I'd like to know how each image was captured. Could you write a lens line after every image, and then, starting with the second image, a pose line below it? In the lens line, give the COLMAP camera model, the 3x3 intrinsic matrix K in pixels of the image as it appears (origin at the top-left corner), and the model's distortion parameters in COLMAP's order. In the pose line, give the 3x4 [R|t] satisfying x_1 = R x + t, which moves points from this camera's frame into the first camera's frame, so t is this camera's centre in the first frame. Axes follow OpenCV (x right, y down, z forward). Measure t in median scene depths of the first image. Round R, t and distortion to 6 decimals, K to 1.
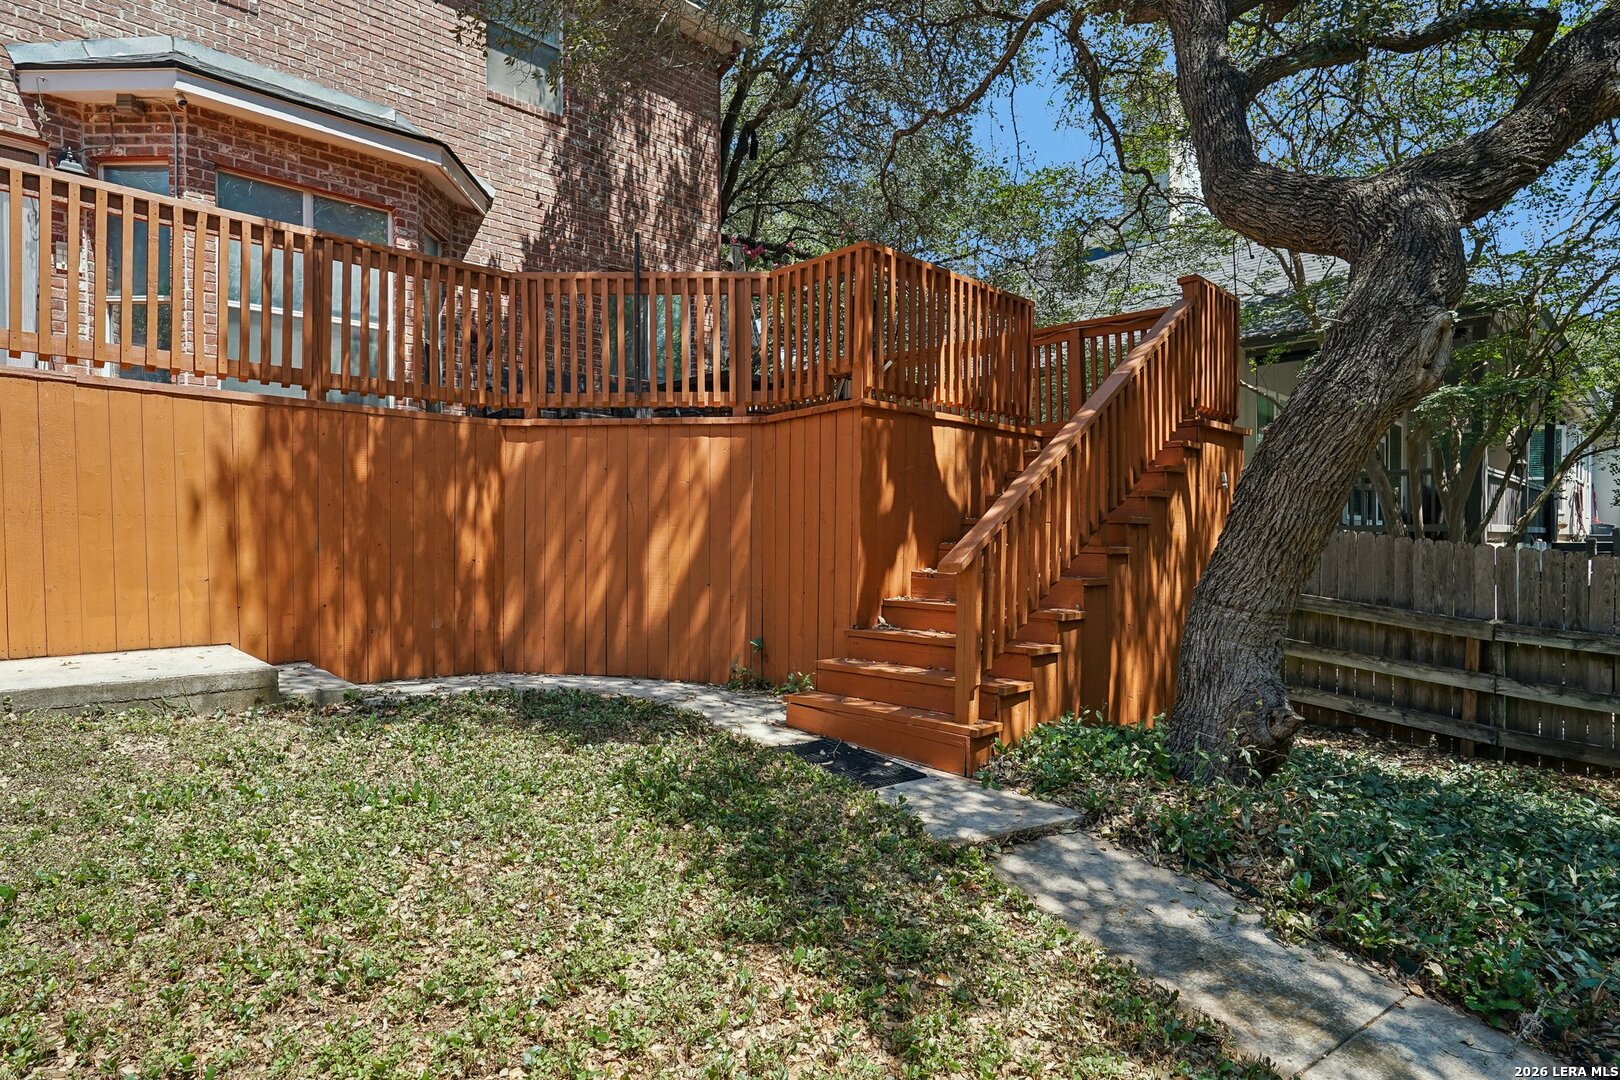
lens RADIAL K [[908.8, 0, 810.0], [0, 908.8, 540.0], [0, 0, 1]] dist [-0.002173, 0.002134]
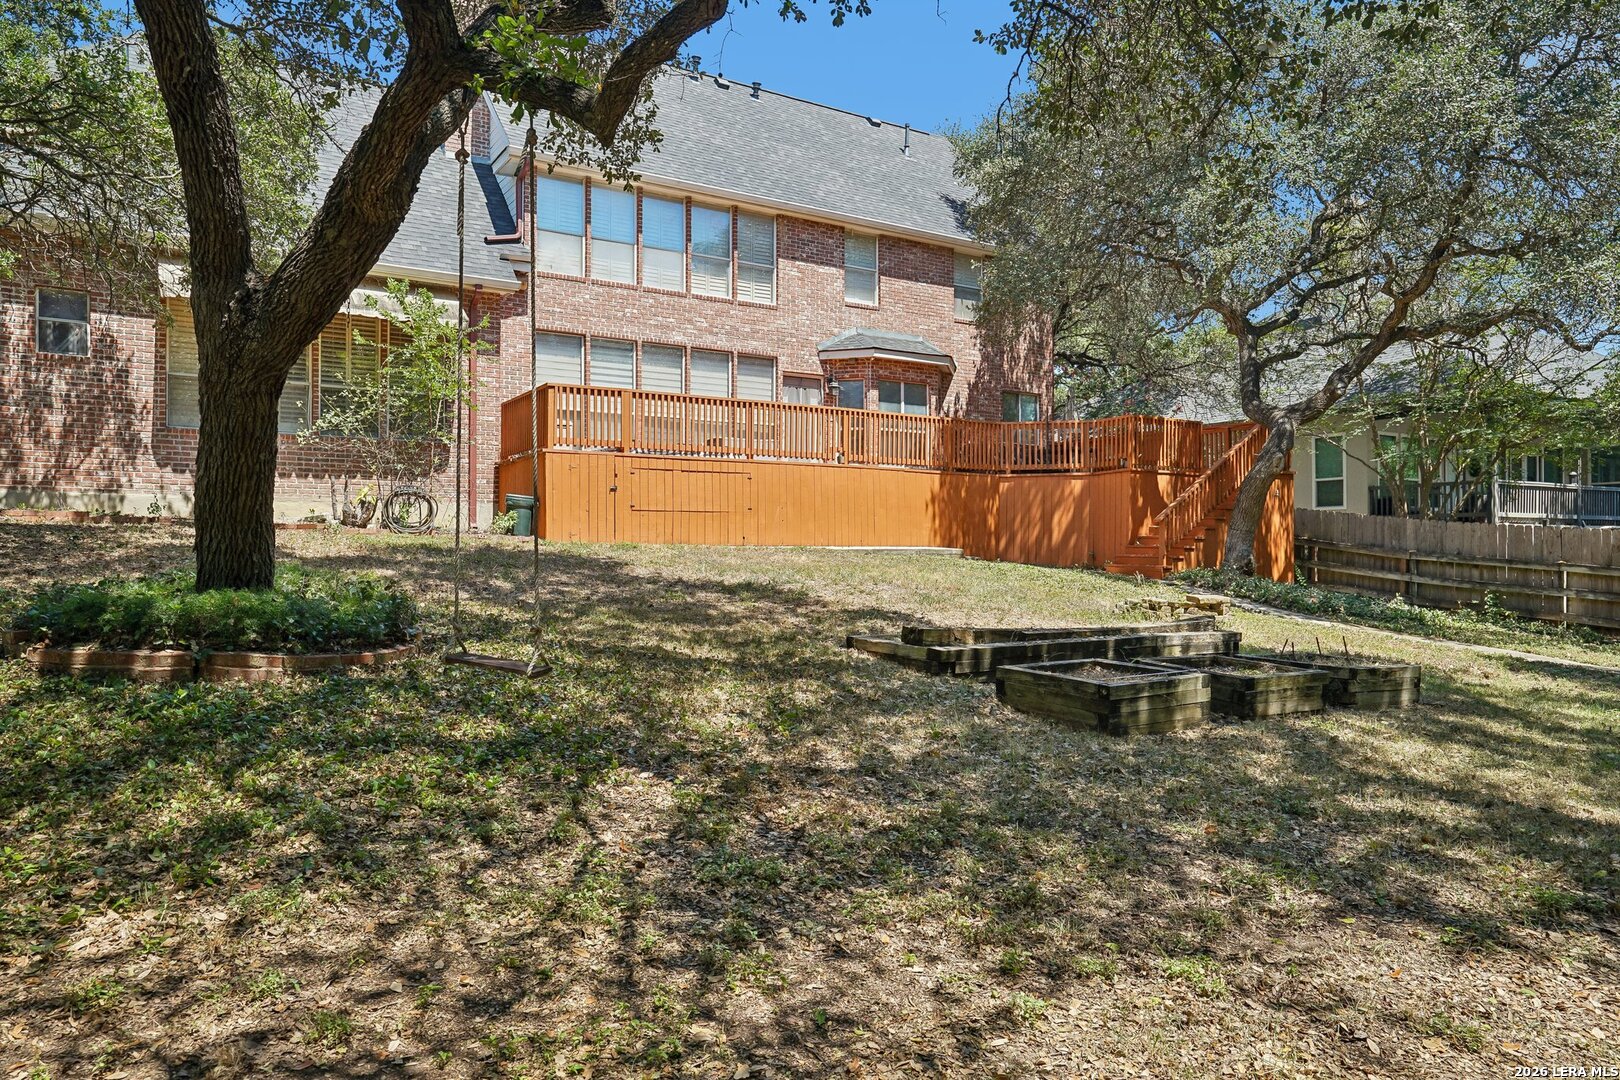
lens RADIAL K [[1099.2, 0, 810.0], [0, 1099.2, 540.0], [0, 0, 1]] dist [0.000349, 0.000567]
pose [[0.975574, -0.001800, -0.219664, -0.145716], [0.000314, 0.999977, -0.006797, 0.084614], [0.219671, 0.006562, 0.975552, -2.232215]]
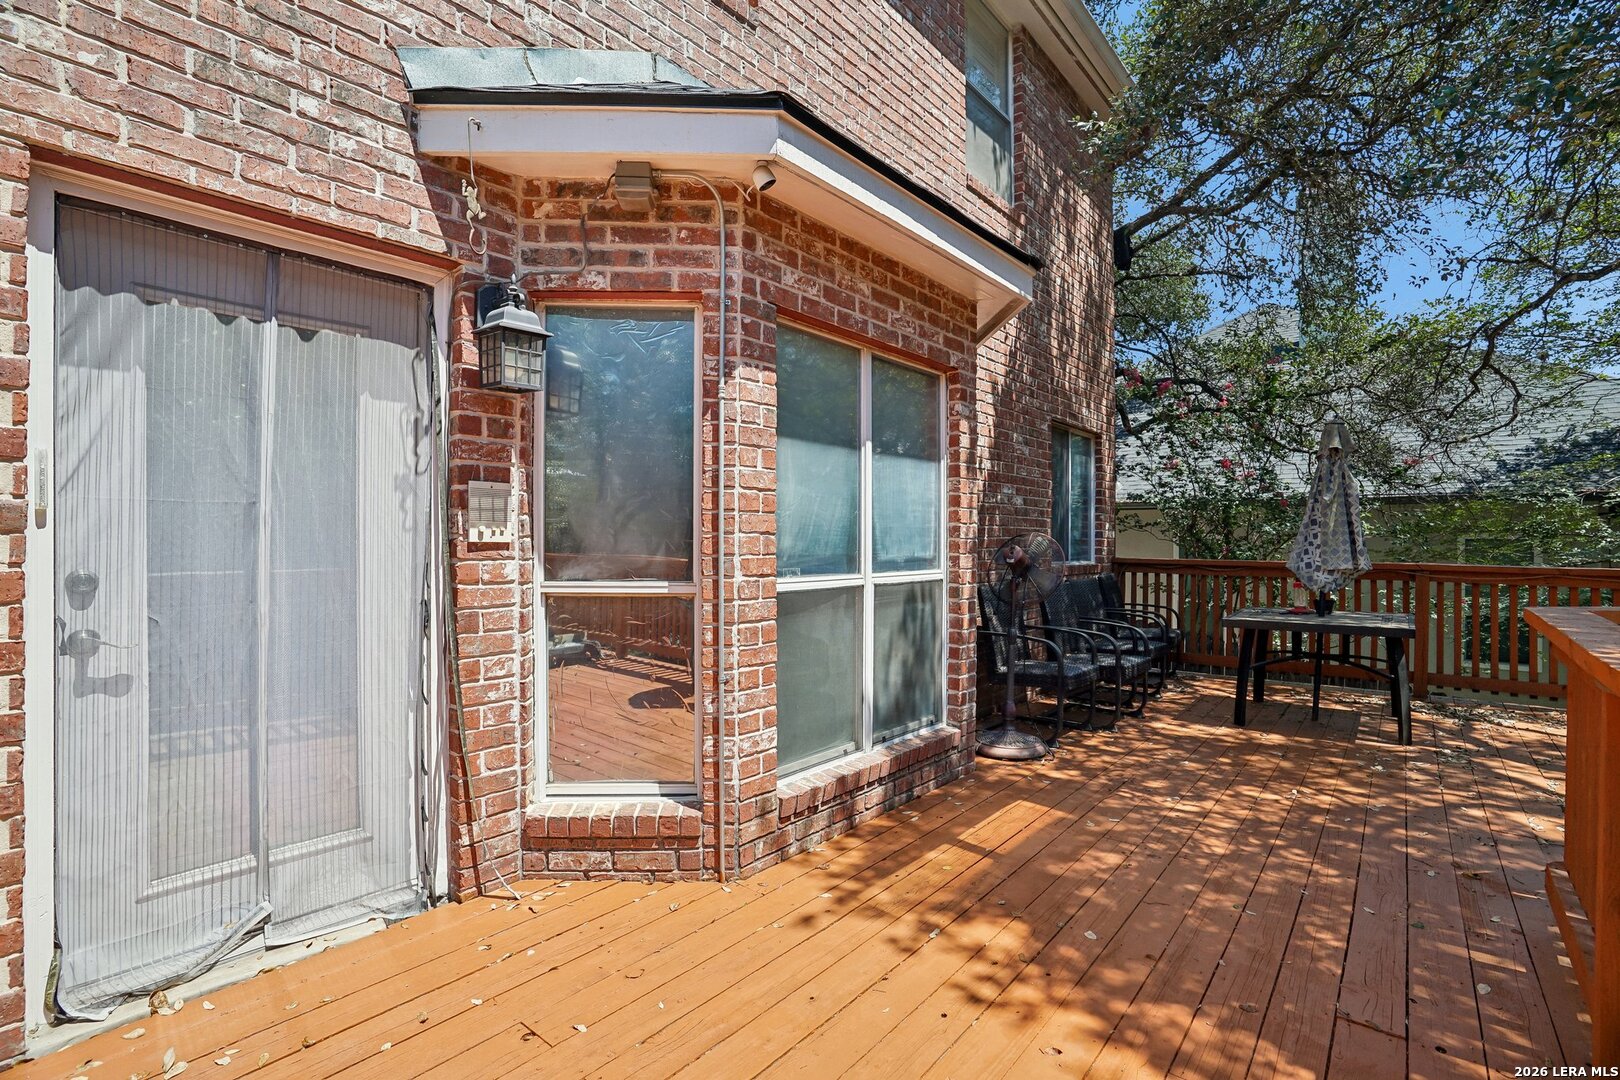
lens RADIAL K [[774.8, 0, 810.0], [0, 774.8, 540.0], [0, 0, 1]] dist [-0.065465, 0.000151]
pose [[0.995594, 0.003560, 0.093705, -0.688773], [-0.003257, 0.999989, -0.003387, -0.295189], [-0.093716, 0.003067, 0.995594, 0.603287]]
